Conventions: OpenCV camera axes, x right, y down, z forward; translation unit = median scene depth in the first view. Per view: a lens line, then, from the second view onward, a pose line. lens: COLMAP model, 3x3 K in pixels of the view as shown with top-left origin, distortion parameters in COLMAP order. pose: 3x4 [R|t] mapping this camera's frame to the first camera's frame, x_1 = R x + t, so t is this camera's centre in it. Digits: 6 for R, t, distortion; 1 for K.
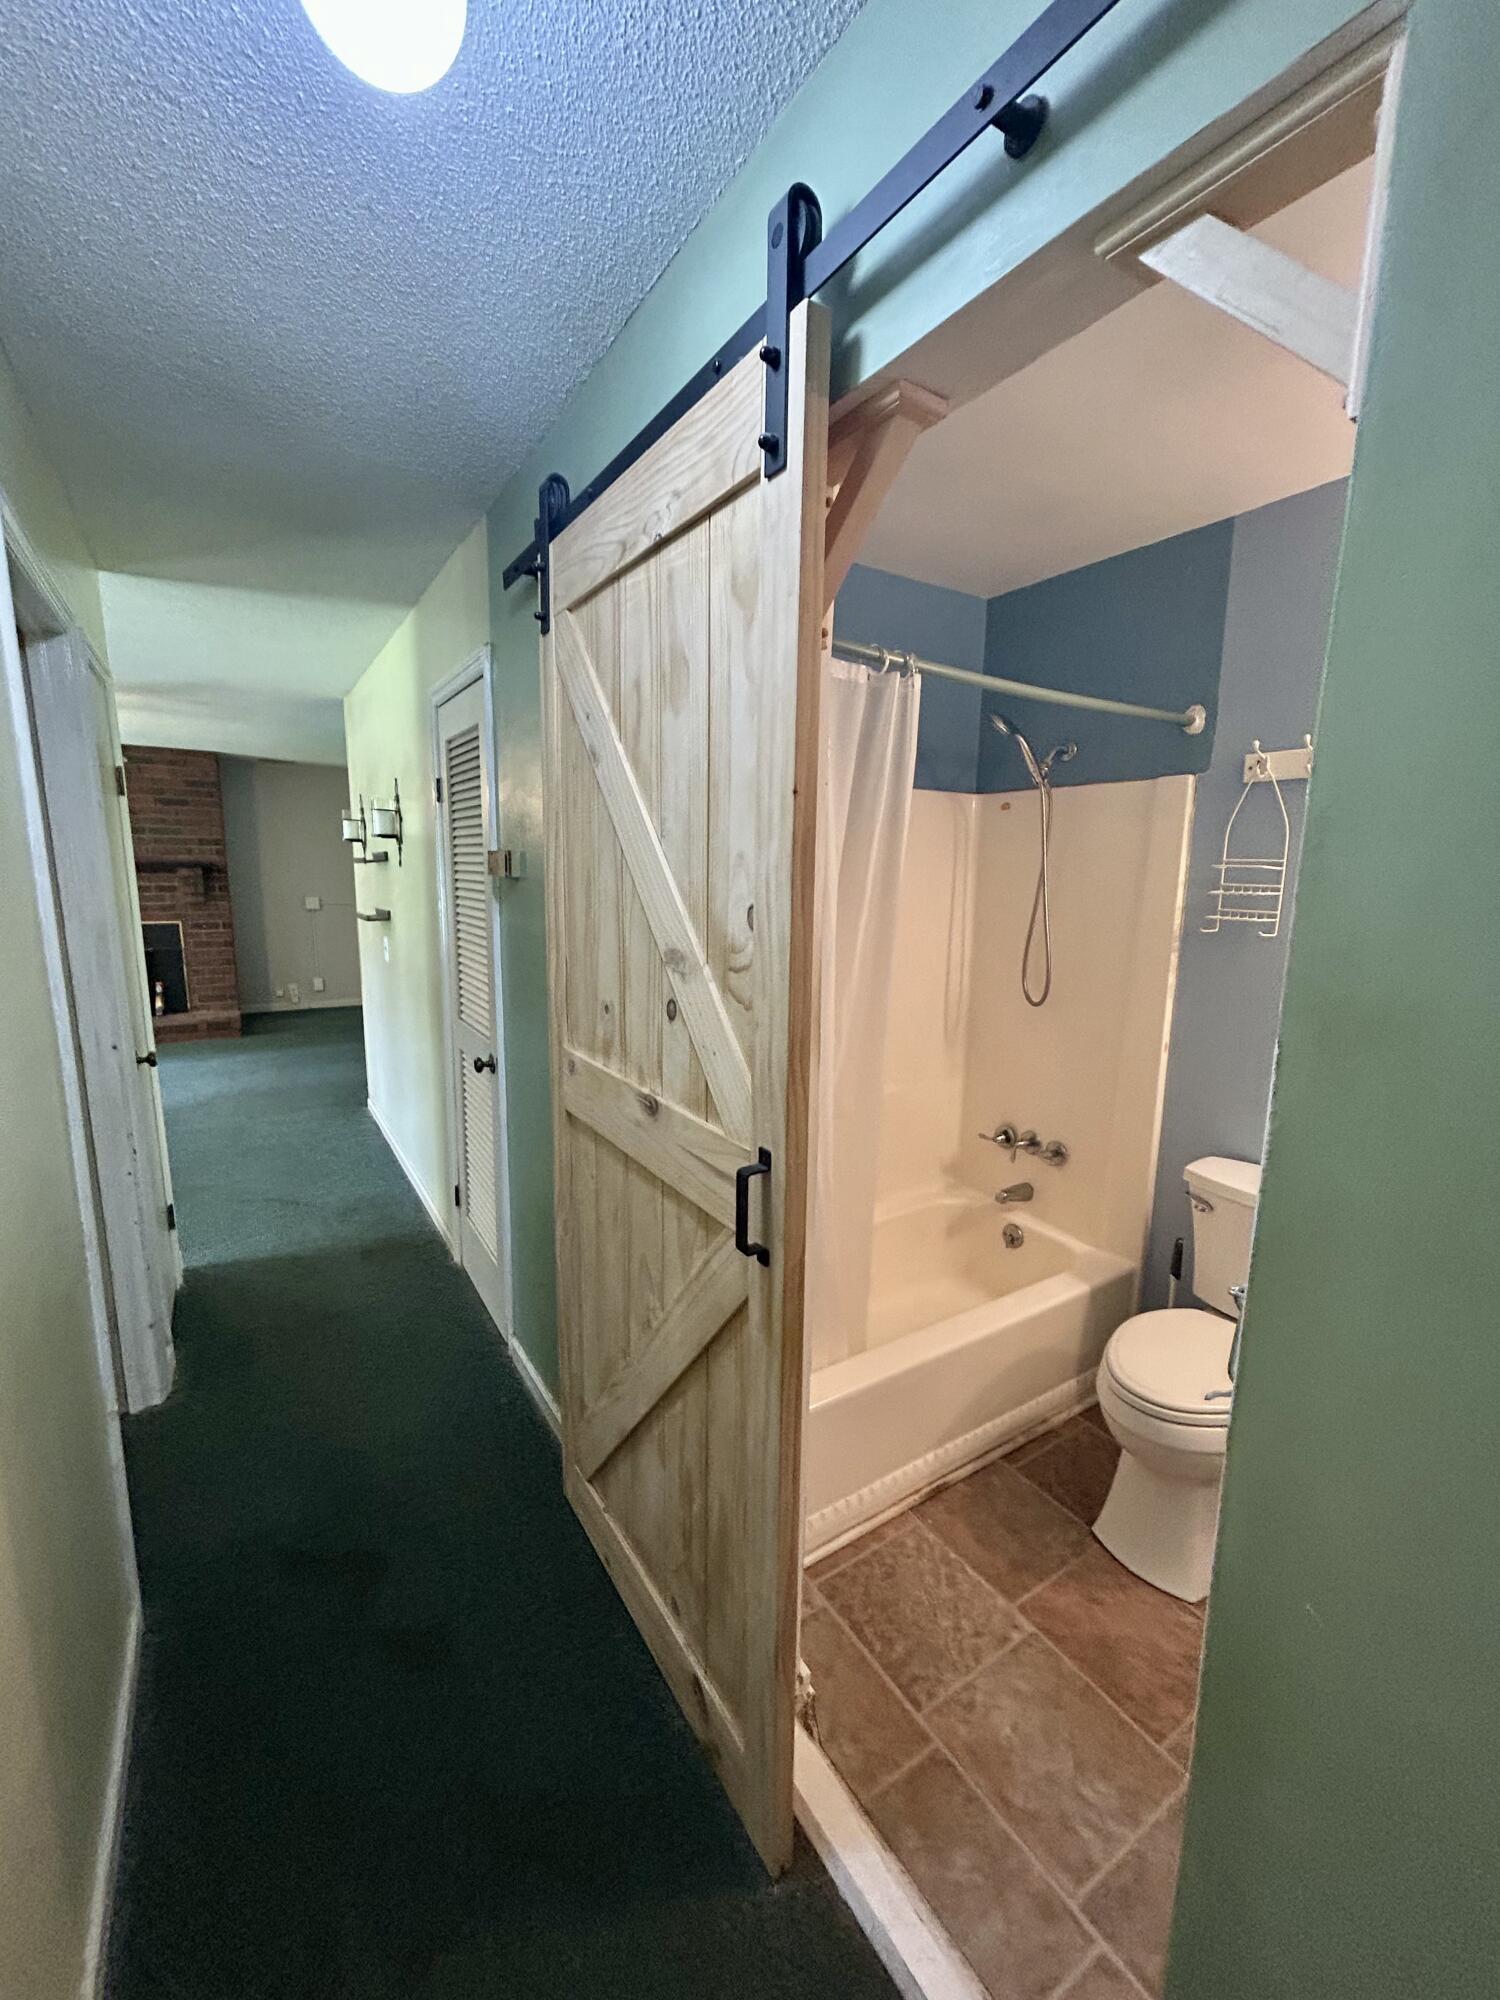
lens RADIAL K [[809.8, 0, 743.2], [0, 809.8, 996.4], [0, 0, 1]] dist [0.001234, 0.000036]
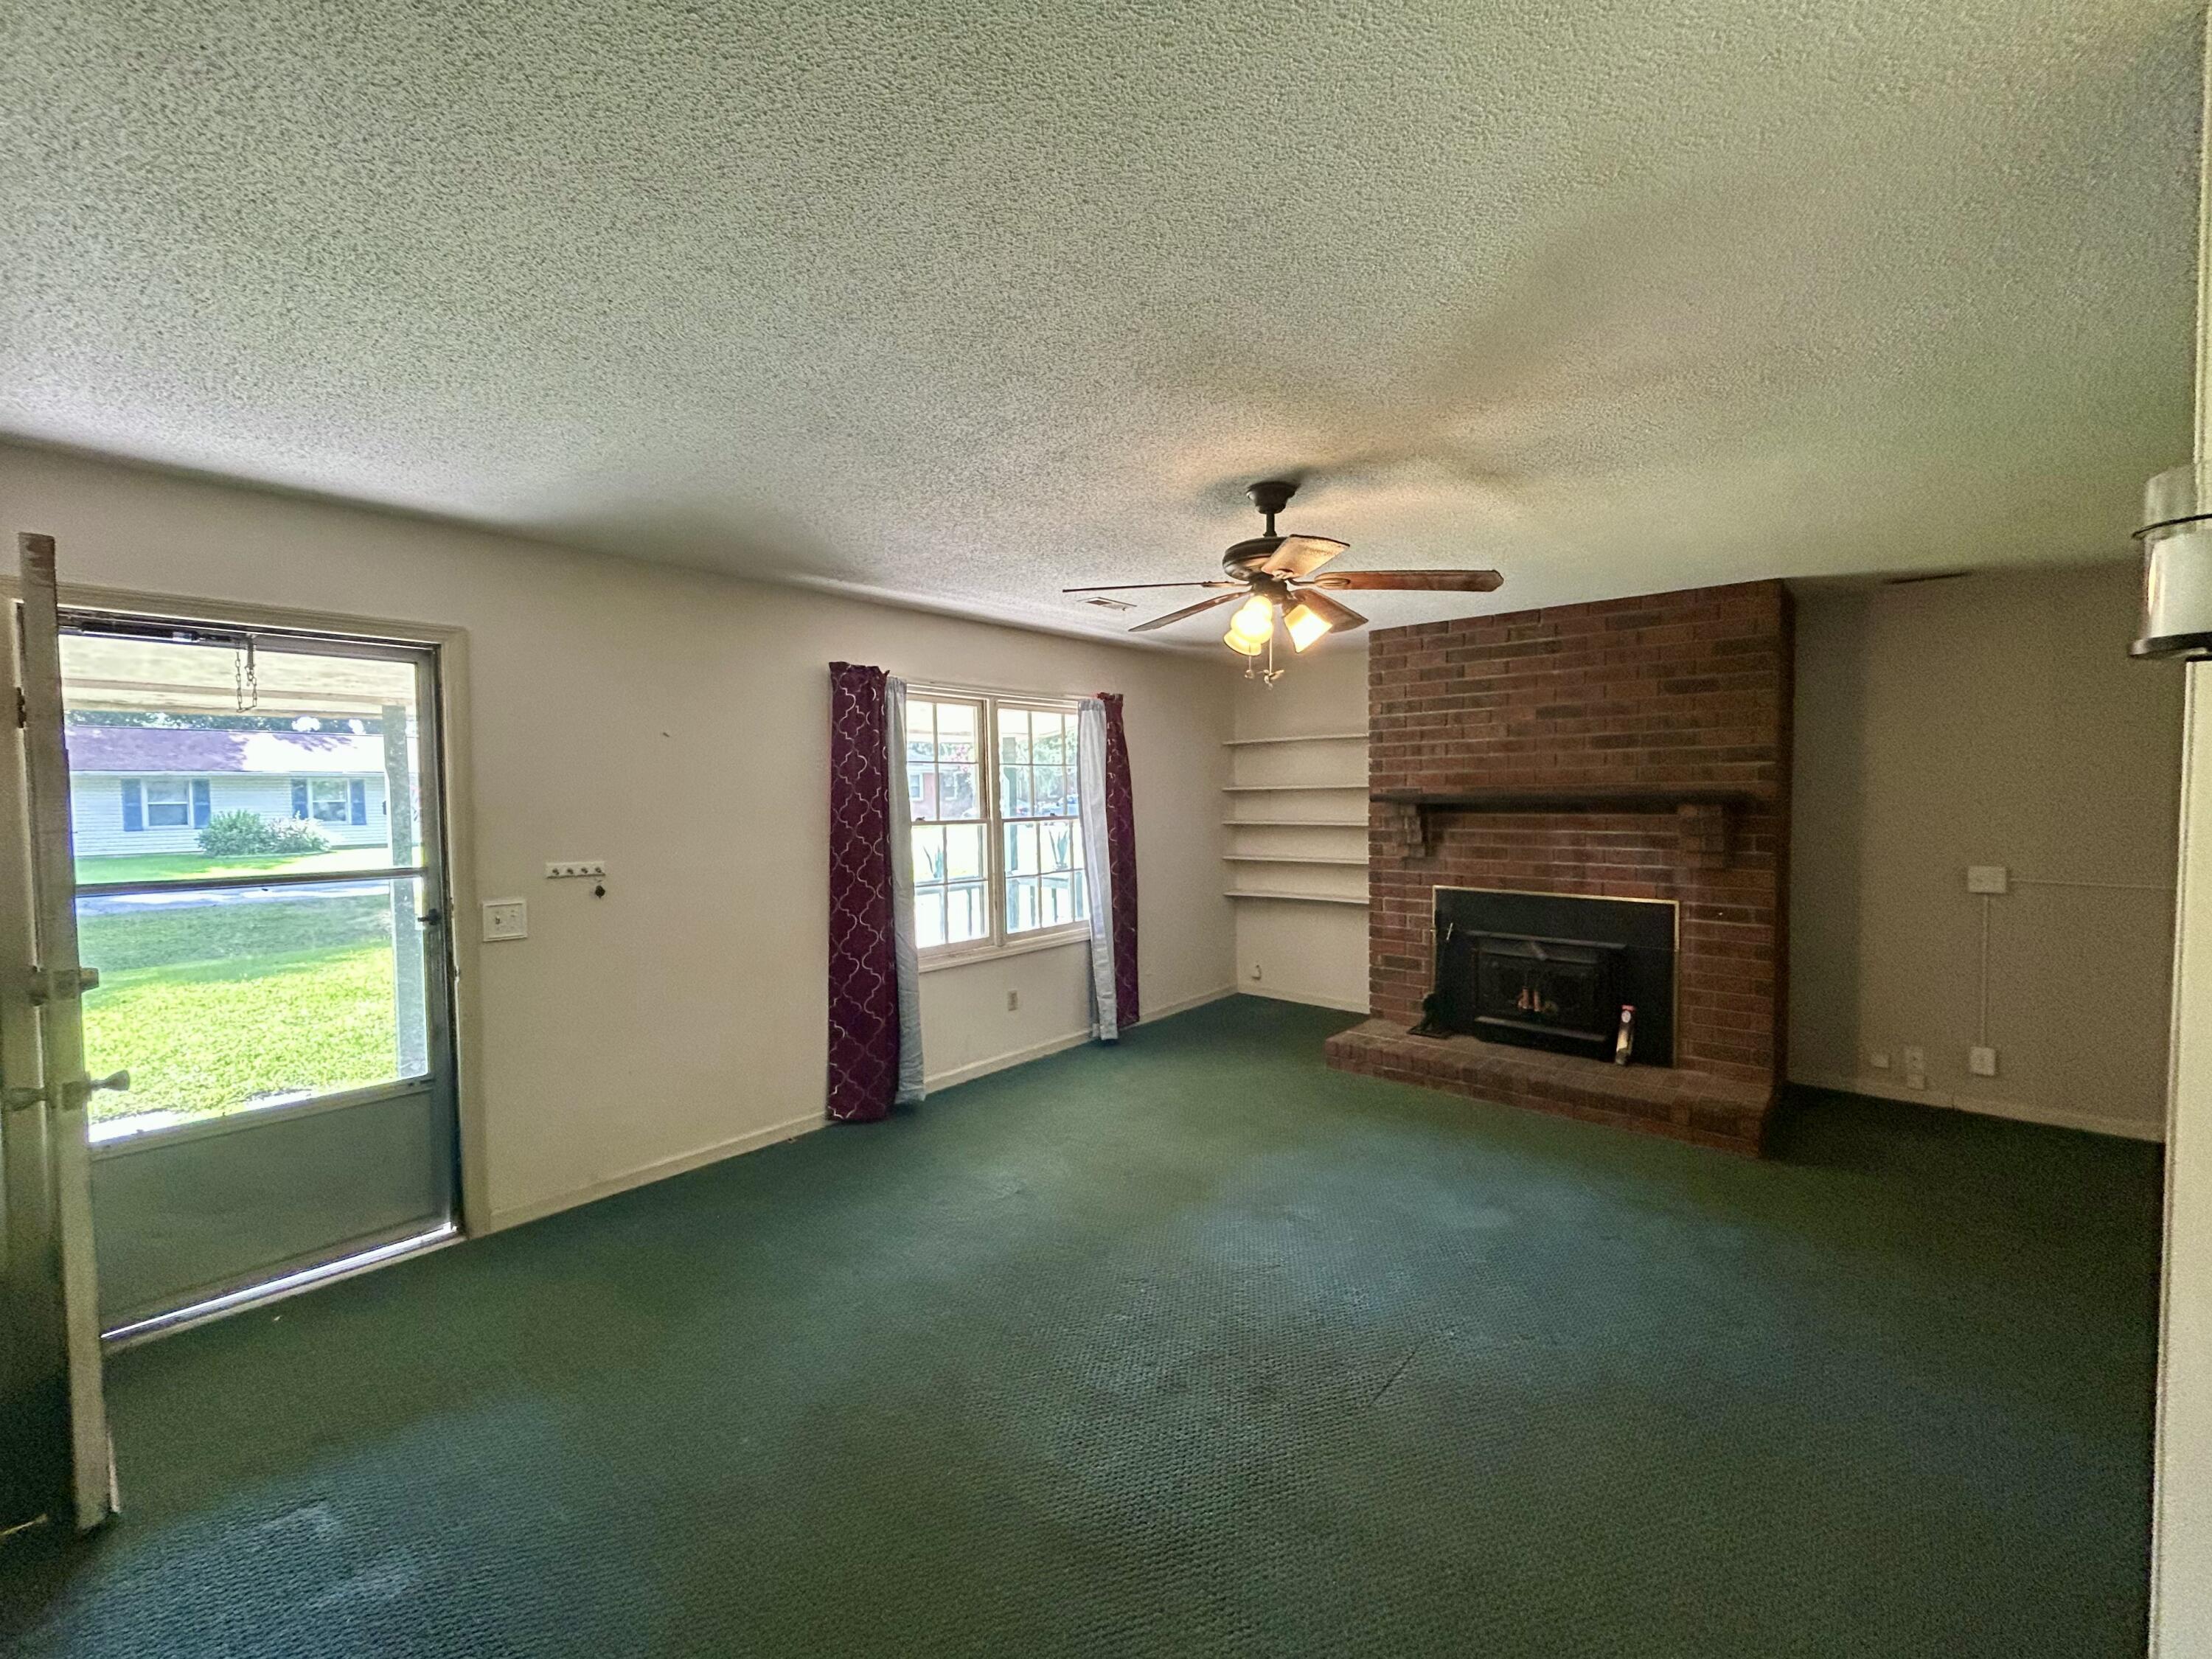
lens RADIAL K [[895.6, 0, 1100.5], [0, 895.6, 827.0], [0, 0, 1]] dist [0.001234, 0.000036]
pose [[0.284329, 0.018288, -0.958552, -0.229890], [-0.143698, 0.989337, -0.023749, -0.072463], [0.947897, 0.144494, 0.283925, 0.457026]]
